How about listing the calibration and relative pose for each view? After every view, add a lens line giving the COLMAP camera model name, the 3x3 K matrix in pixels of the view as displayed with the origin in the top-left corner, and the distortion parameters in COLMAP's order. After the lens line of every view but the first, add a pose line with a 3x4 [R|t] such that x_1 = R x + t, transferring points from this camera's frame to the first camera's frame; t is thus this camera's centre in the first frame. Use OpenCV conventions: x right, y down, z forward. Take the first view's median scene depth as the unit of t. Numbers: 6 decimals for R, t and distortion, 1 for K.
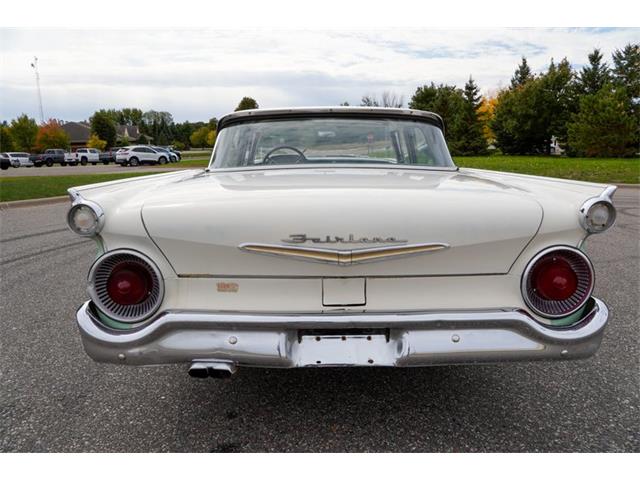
lens RADIAL K [[533.3, 0, 297.6], [0, 533.3, 242.2], [0, 0, 1]] dist [-0.120622, 0.100340]
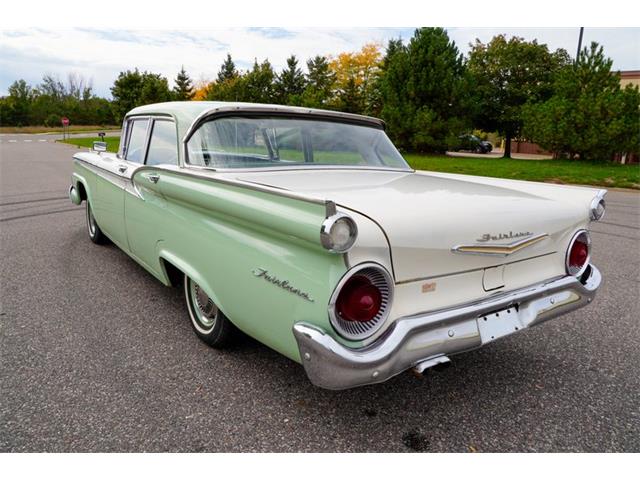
lens RADIAL K [[533.3, 0, 321.4], [0, 533.3, 243.3], [0, 0, 1]] dist [-0.120622, 0.100340]
pose [[0.775482, -0.082809, 0.625916, -0.390933], [0.065295, 0.996565, 0.050947, -0.029996], [-0.627984, 0.001361, 0.778225, 0.119634]]
